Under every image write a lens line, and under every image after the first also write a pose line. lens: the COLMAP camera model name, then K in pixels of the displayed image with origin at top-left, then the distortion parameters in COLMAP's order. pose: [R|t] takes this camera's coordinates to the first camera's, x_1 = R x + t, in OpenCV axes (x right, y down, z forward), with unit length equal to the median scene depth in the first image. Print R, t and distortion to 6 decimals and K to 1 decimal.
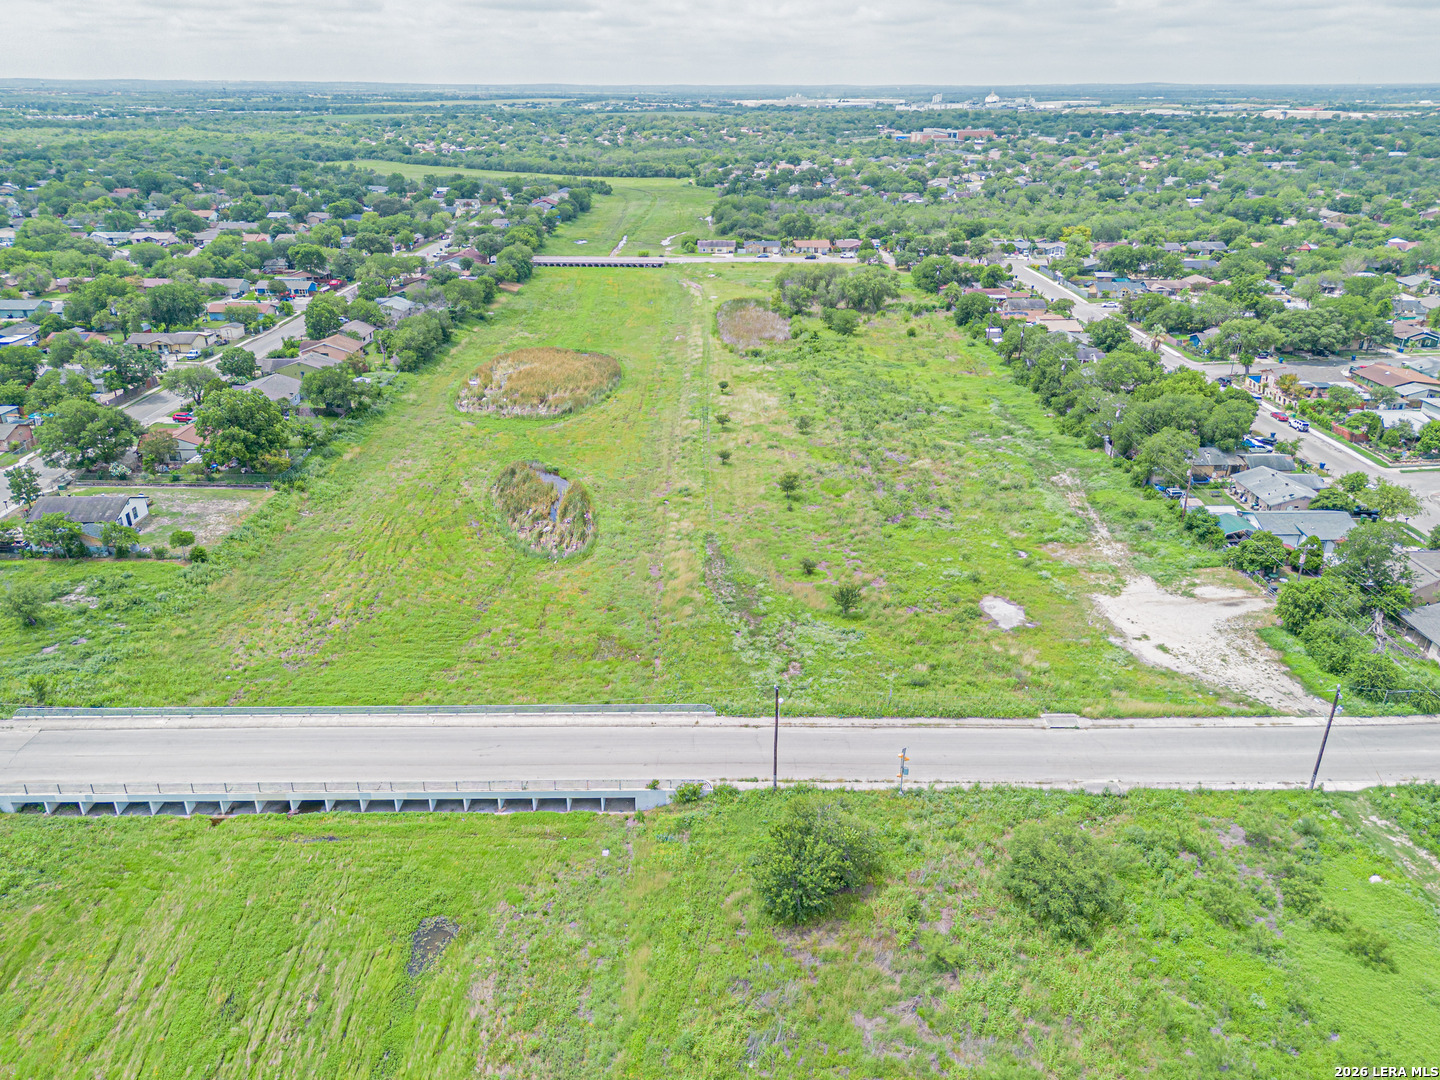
lens RADIAL K [[1064.9, 0, 751.7], [0, 1064.9, 540.1], [0, 0, 1]] dist [0.064914, -0.057342]
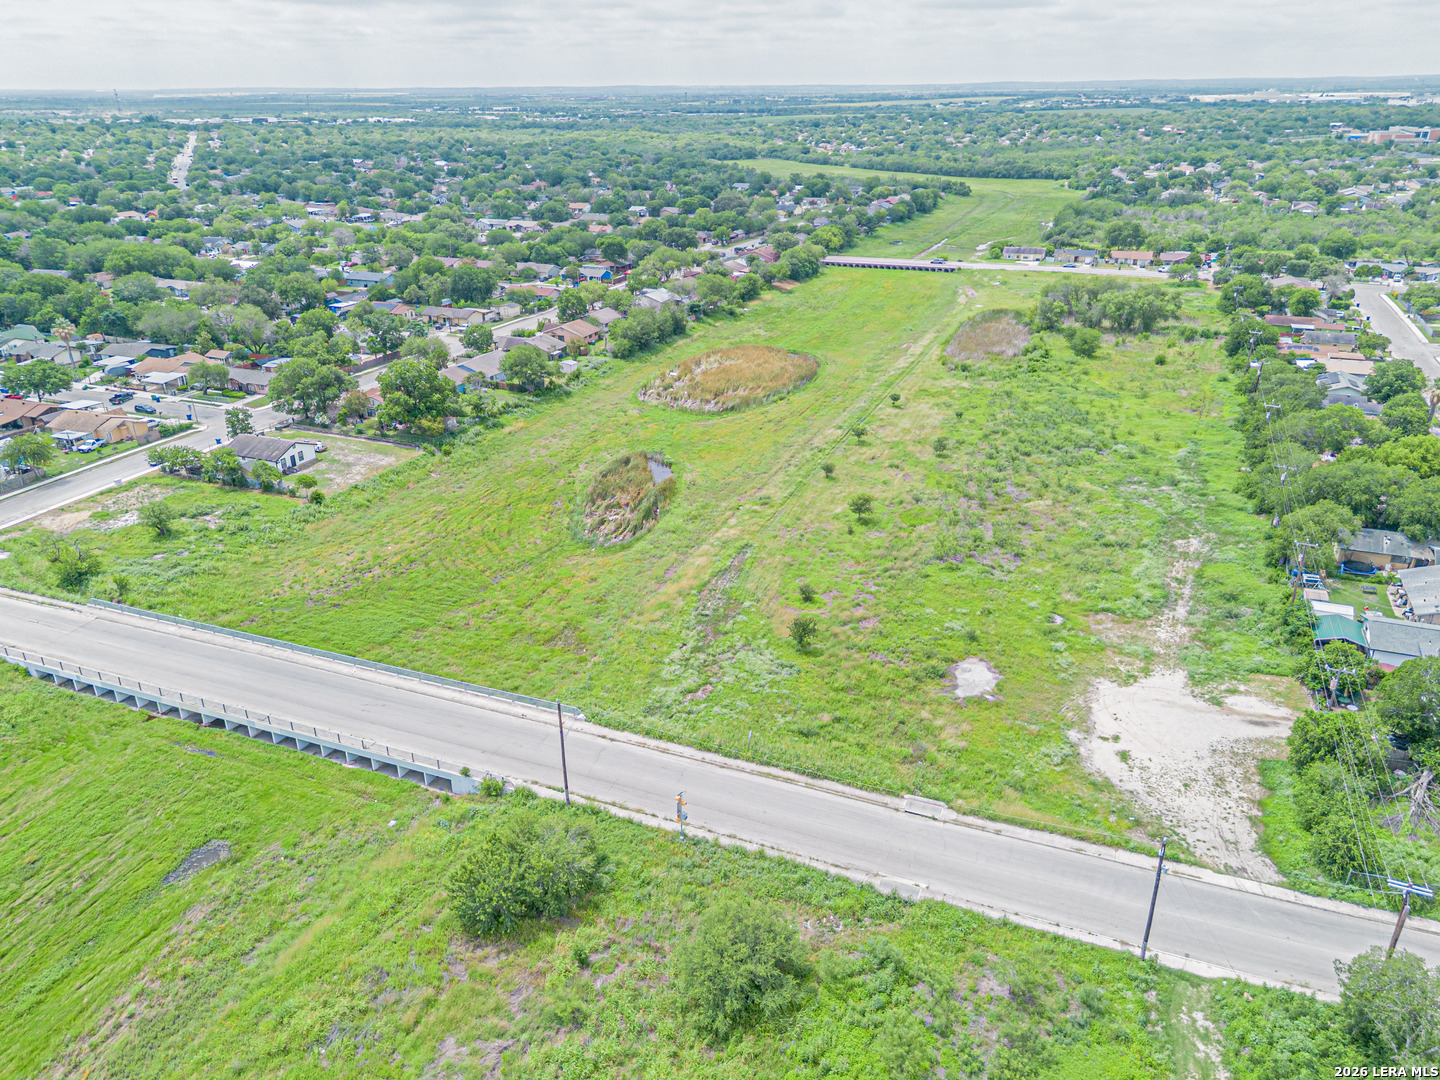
lens RADIAL K [[1064.9, 0, 751.7], [0, 1064.9, 540.1], [0, 0, 1]] dist [0.064914, -0.057342]
pose [[0.919007, 0.145722, -0.366322, 0.299188], [-0.145233, 0.988971, 0.029059, -0.036383], [0.366516, 0.026497, 0.930034, 0.078393]]
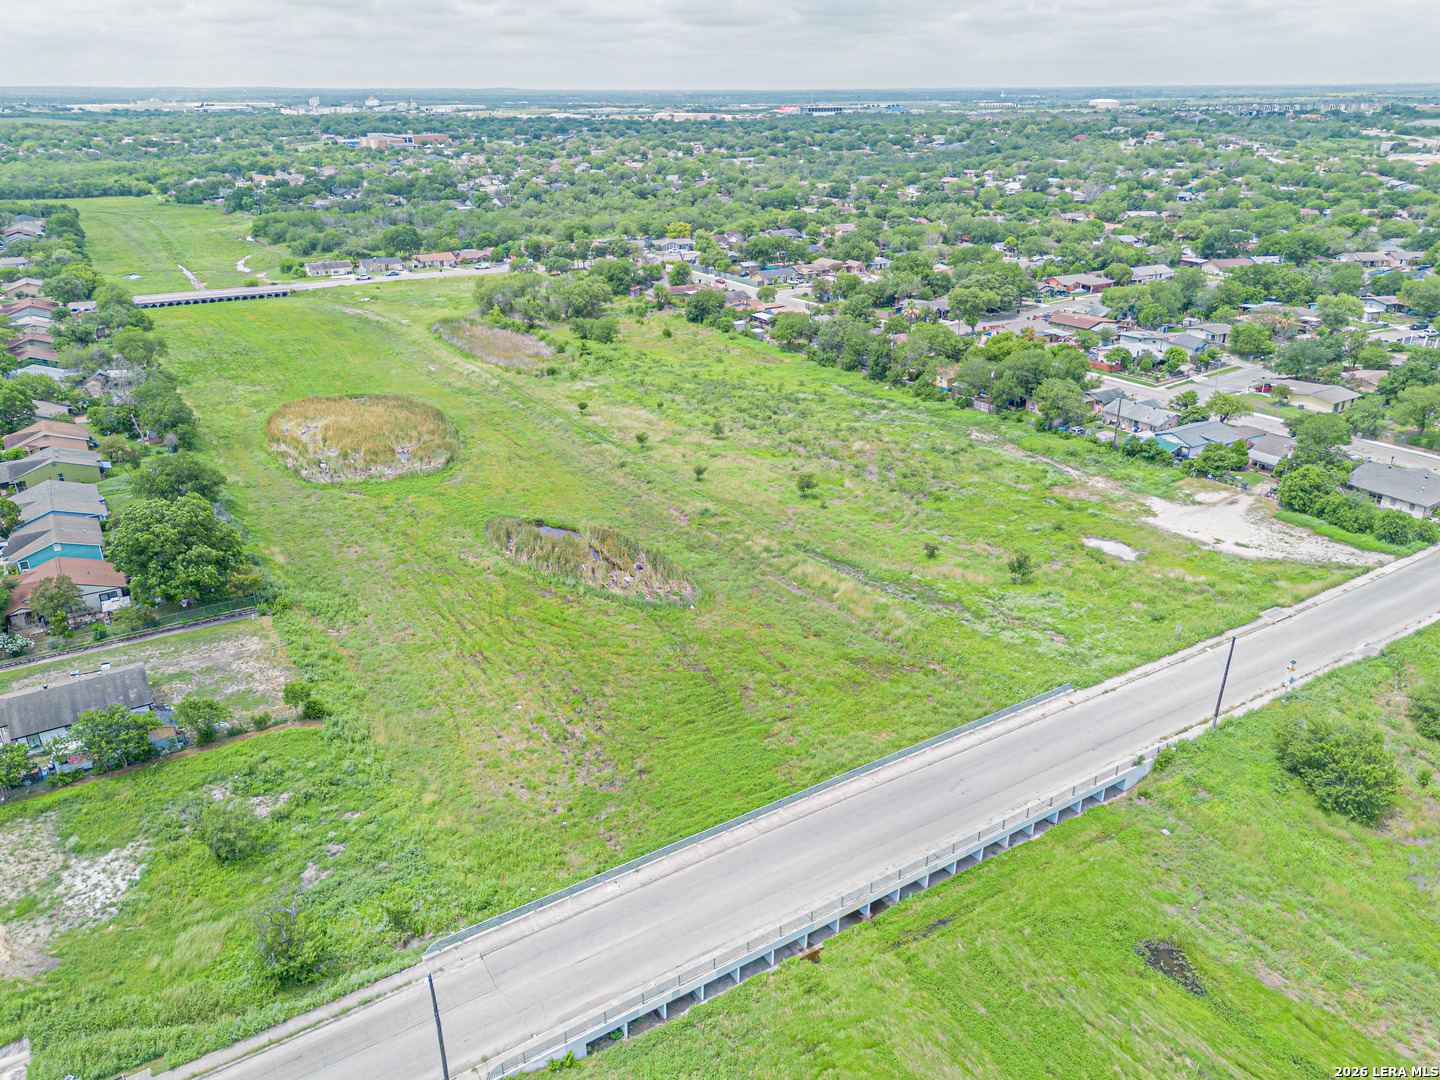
lens RADIAL K [[1064.9, 0, 751.7], [0, 1064.9, 540.1], [0, 0, 1]] dist [0.064914, -0.057342]
pose [[0.844845, -0.211154, 0.491579, -0.510531], [0.212952, 0.975620, 0.053084, -0.065229], [-0.490803, 0.059835, 0.869214, 0.161563]]
